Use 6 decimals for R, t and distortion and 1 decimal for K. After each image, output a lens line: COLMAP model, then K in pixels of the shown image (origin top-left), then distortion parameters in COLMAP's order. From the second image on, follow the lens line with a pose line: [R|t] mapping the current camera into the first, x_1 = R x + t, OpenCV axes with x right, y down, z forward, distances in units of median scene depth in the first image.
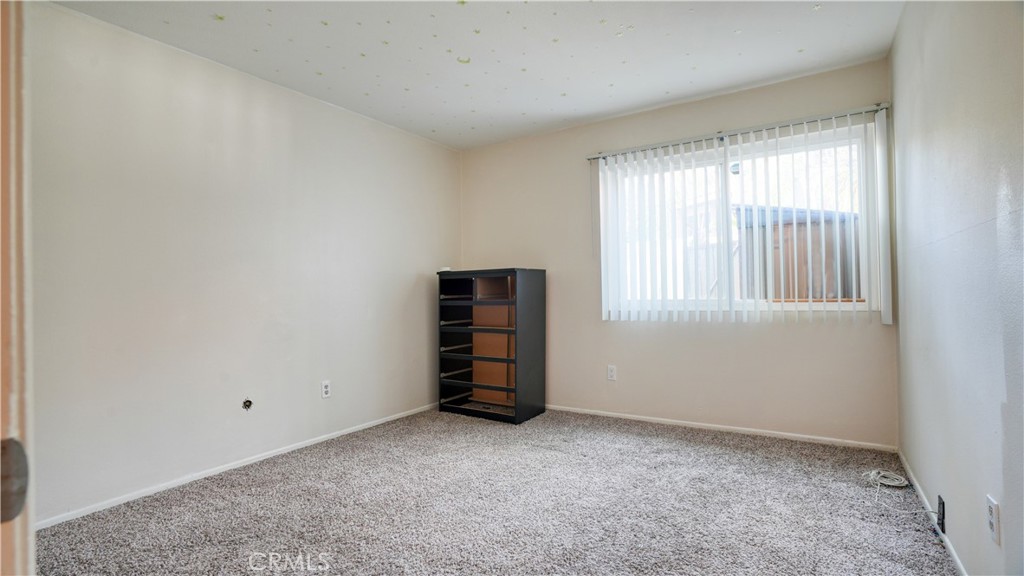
lens RADIAL K [[467.5, 0, 511.8], [0, 467.5, 287.0], [0, 0, 1]] dist [-0.037629, 0.010656]
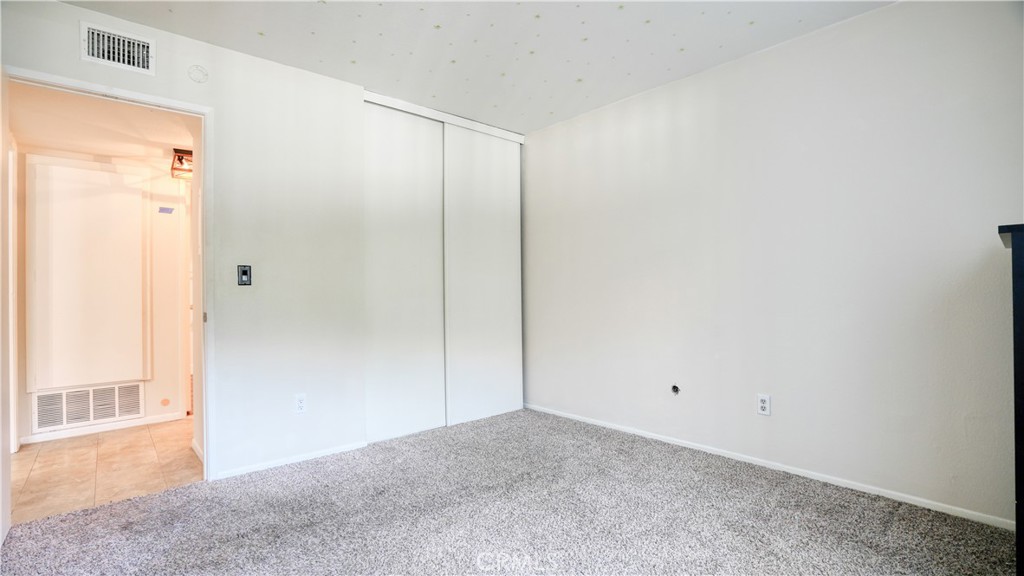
lens RADIAL K [[467.5, 0, 511.7], [0, 467.5, 287.0], [0, 0, 1]] dist [-0.037629, 0.010656]
pose [[-0.247902, 0.011279, -0.968719, 0.492063], [0.018216, 0.999810, 0.006979, 0.001284], [0.968614, -0.015916, -0.248061, 0.780613]]
